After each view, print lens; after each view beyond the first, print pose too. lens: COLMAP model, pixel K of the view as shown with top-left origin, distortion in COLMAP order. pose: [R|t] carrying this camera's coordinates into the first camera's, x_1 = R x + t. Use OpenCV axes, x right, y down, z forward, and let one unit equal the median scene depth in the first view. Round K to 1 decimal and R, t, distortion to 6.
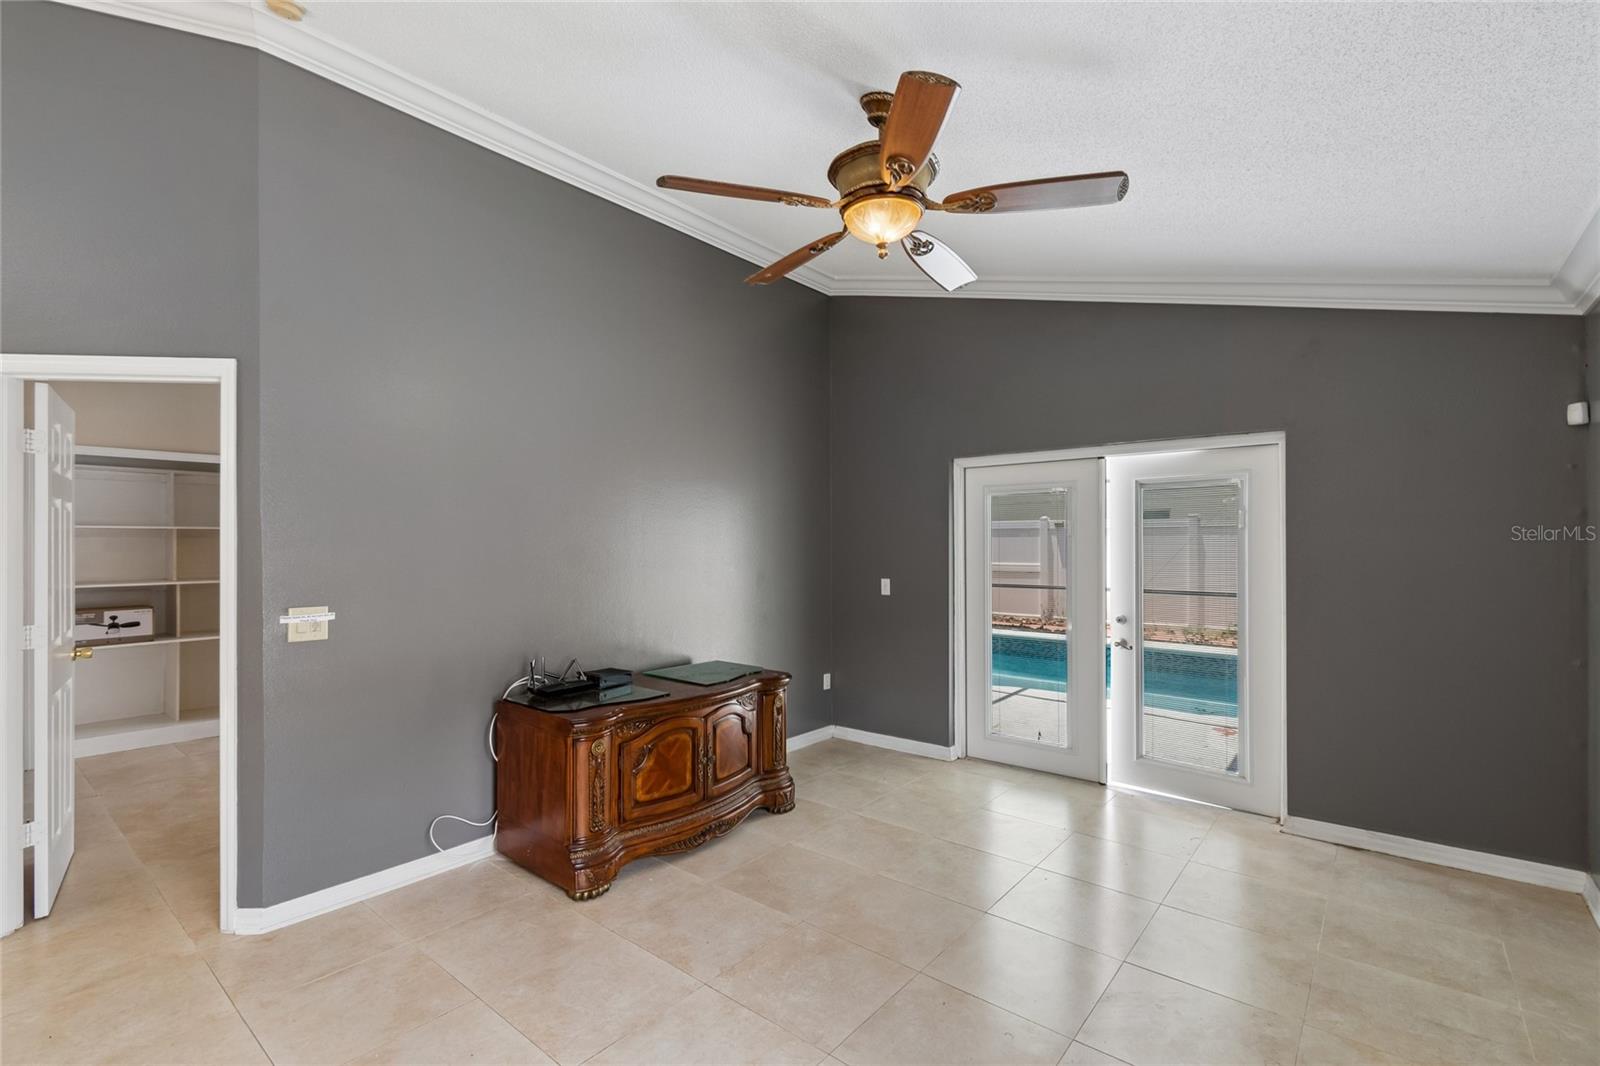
lens RADIAL K [[715.4, 0, 796.5], [0, 715.4, 540.5], [0, 0, 1]] dist [0.002415, -0.001666]
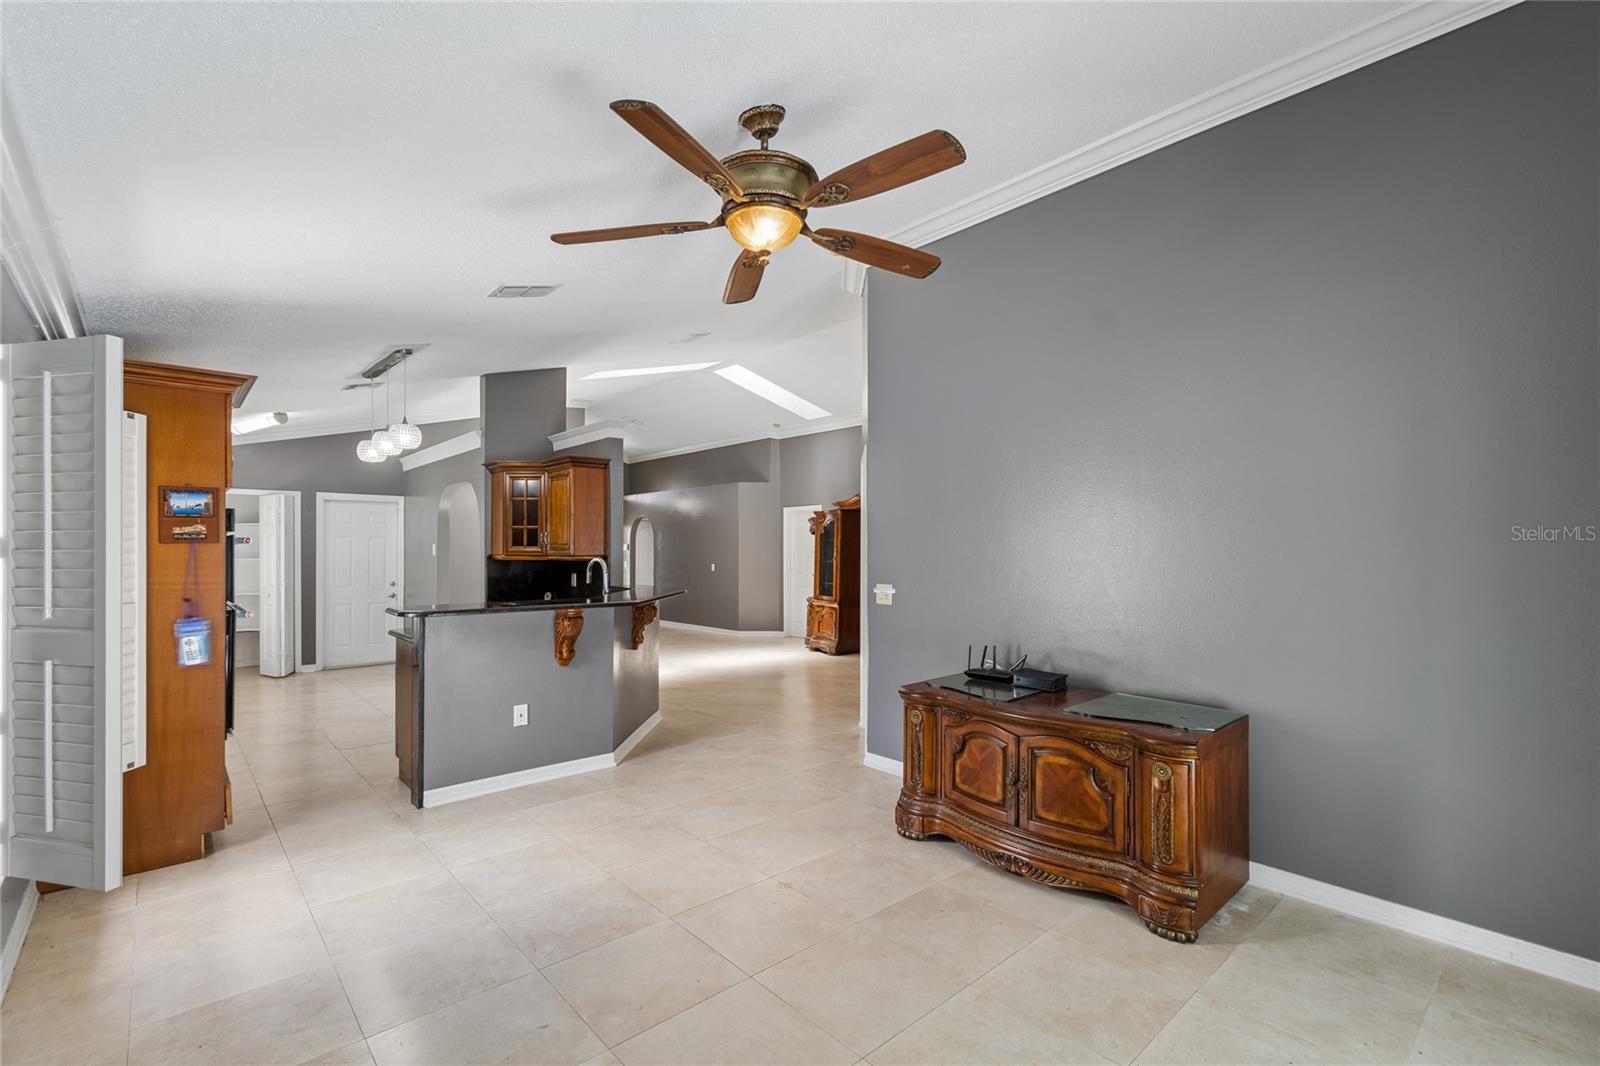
lens RADIAL K [[715.4, 0, 808.7], [0, 715.4, 541.5], [0, 0, 1]] dist [0.002415, -0.001666]
pose [[-0.133185, -0.011491, -0.991025, 0.559907], [0.002121, 0.999927, -0.011880, 0.007391], [0.991089, -0.003685, -0.133151, 0.594218]]
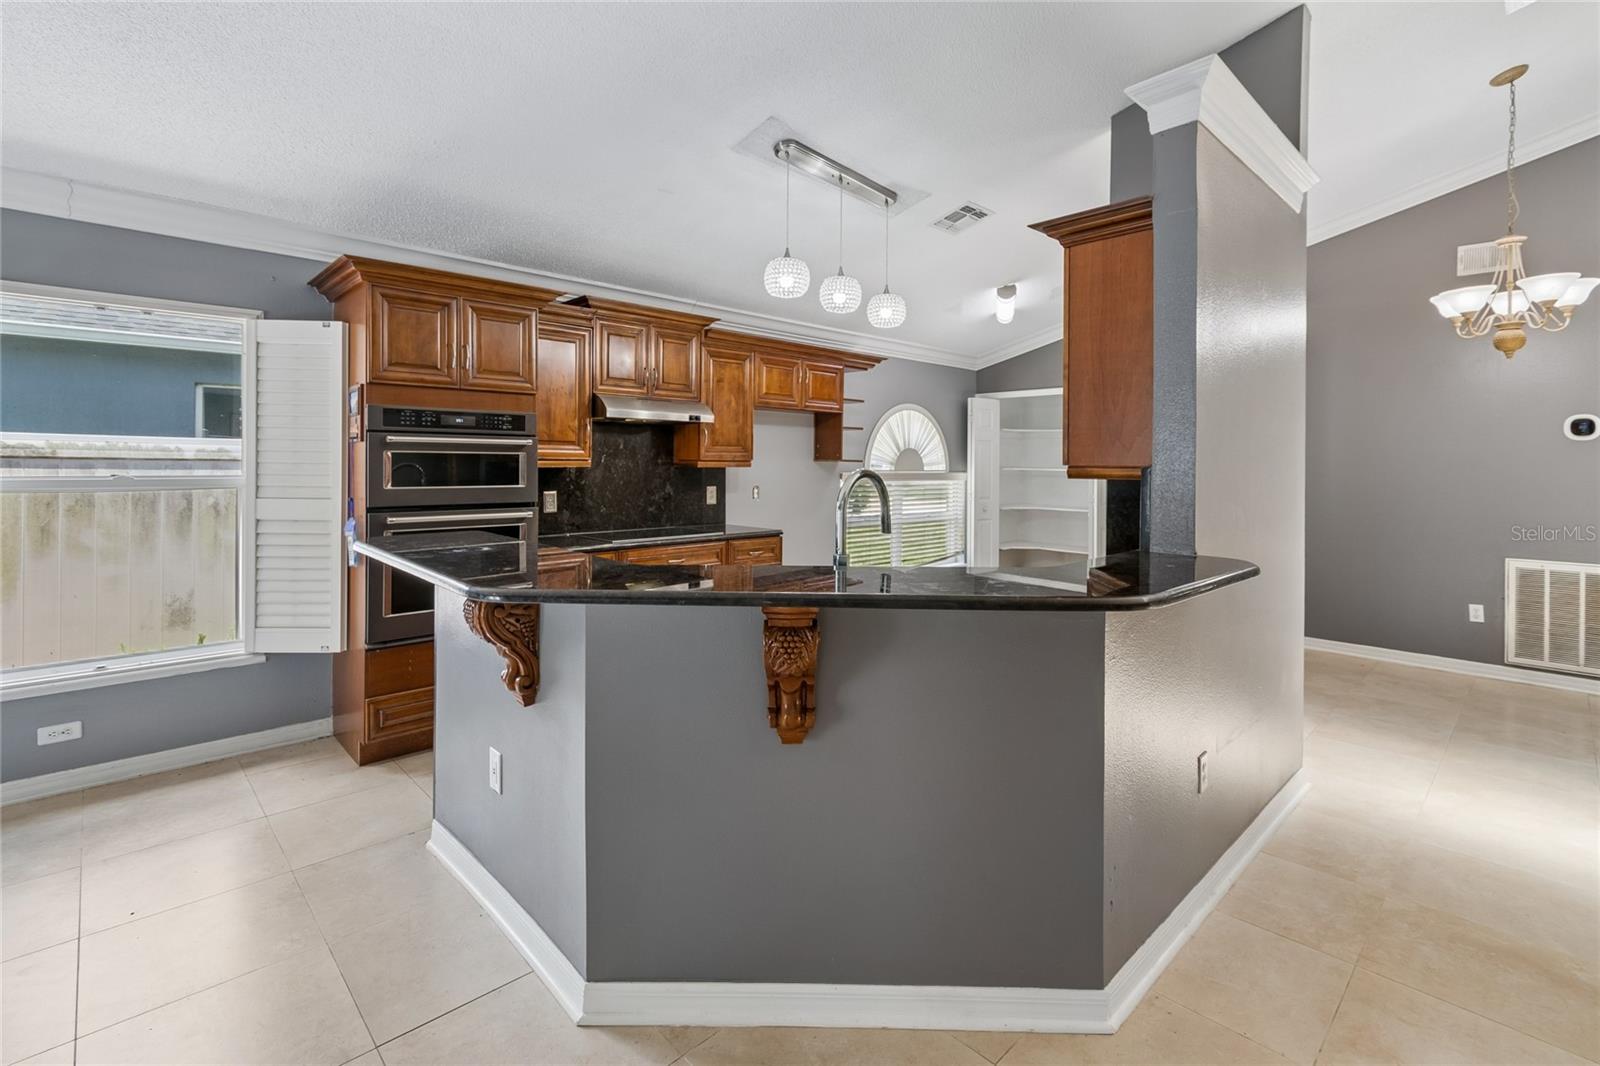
lens RADIAL K [[715.4, 0, 790.7], [0, 715.4, 466.2], [0, 0, 1]] dist [0.002415, -0.001666]
pose [[-0.992772, -0.007748, 0.119763, -0.493469], [-0.006990, 0.999953, 0.006746, 0.013284], [-0.119810, 0.005860, -0.992780, 0.544334]]
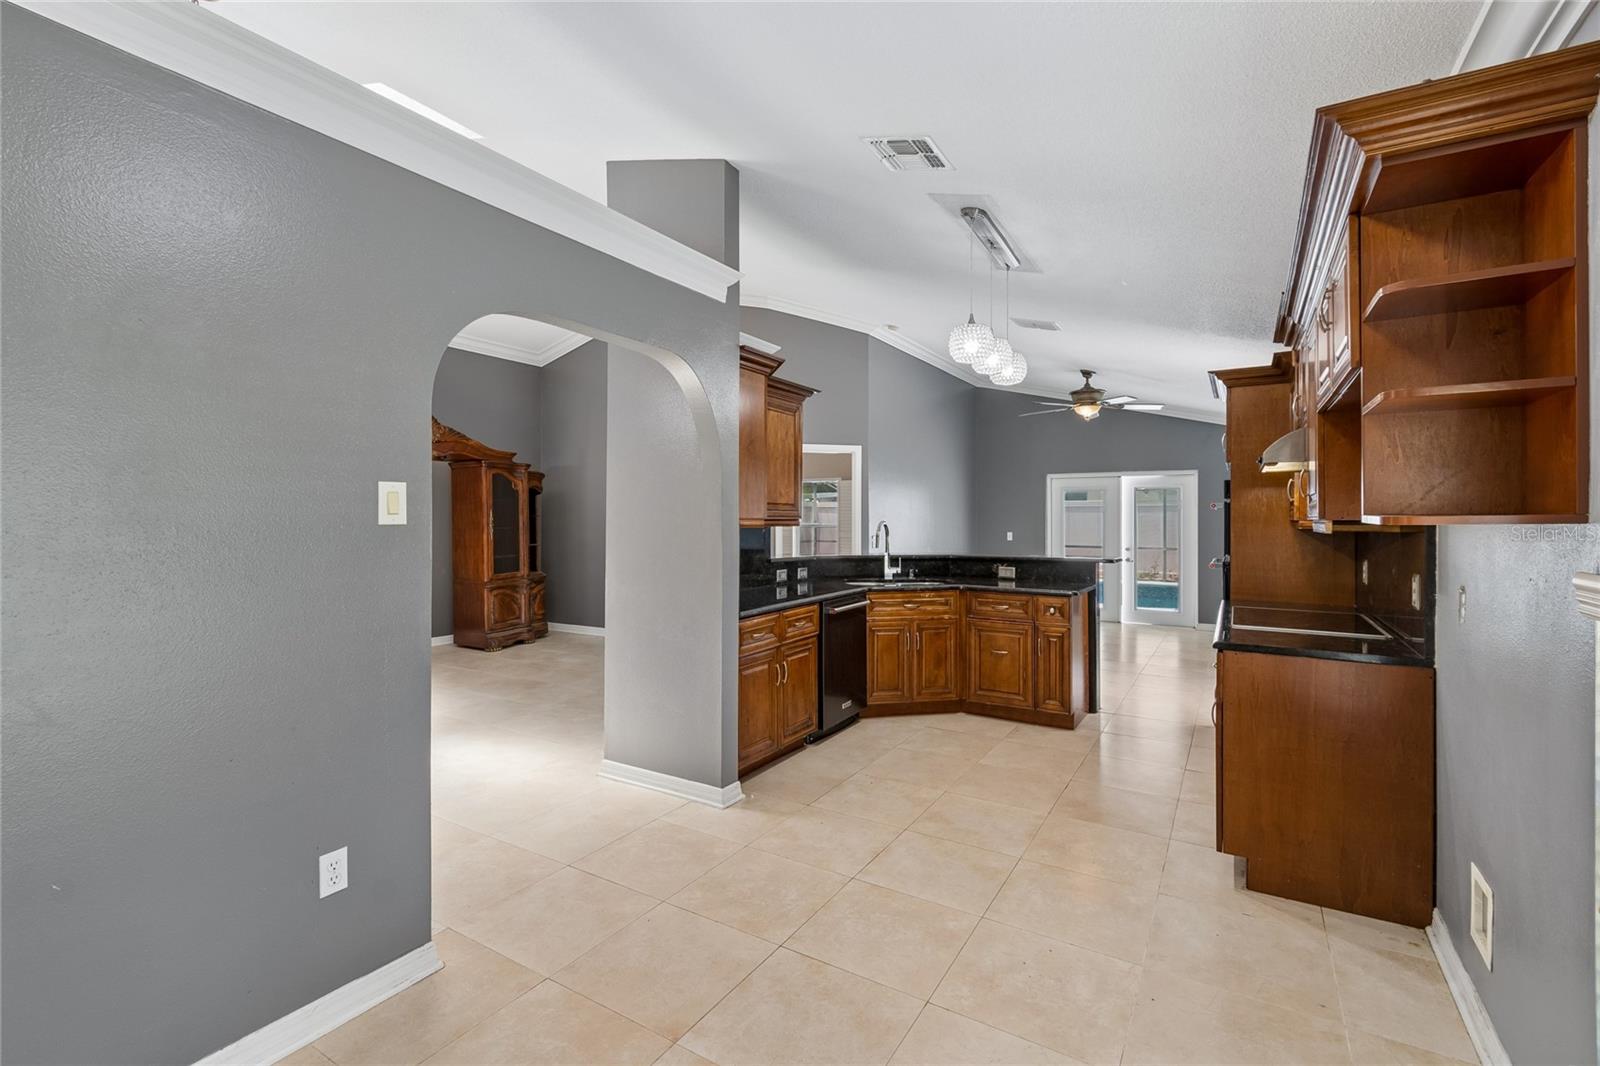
lens RADIAL K [[715.4, 0, 802.2], [0, 715.4, 519.2], [0, 0, 1]] dist [0.002415, -0.001666]
pose [[0.989445, 0.004311, 0.144843, -0.766546], [-0.004942, 0.999980, 0.003996, 0.011692], [-0.144823, -0.004670, 0.989447, -0.932161]]
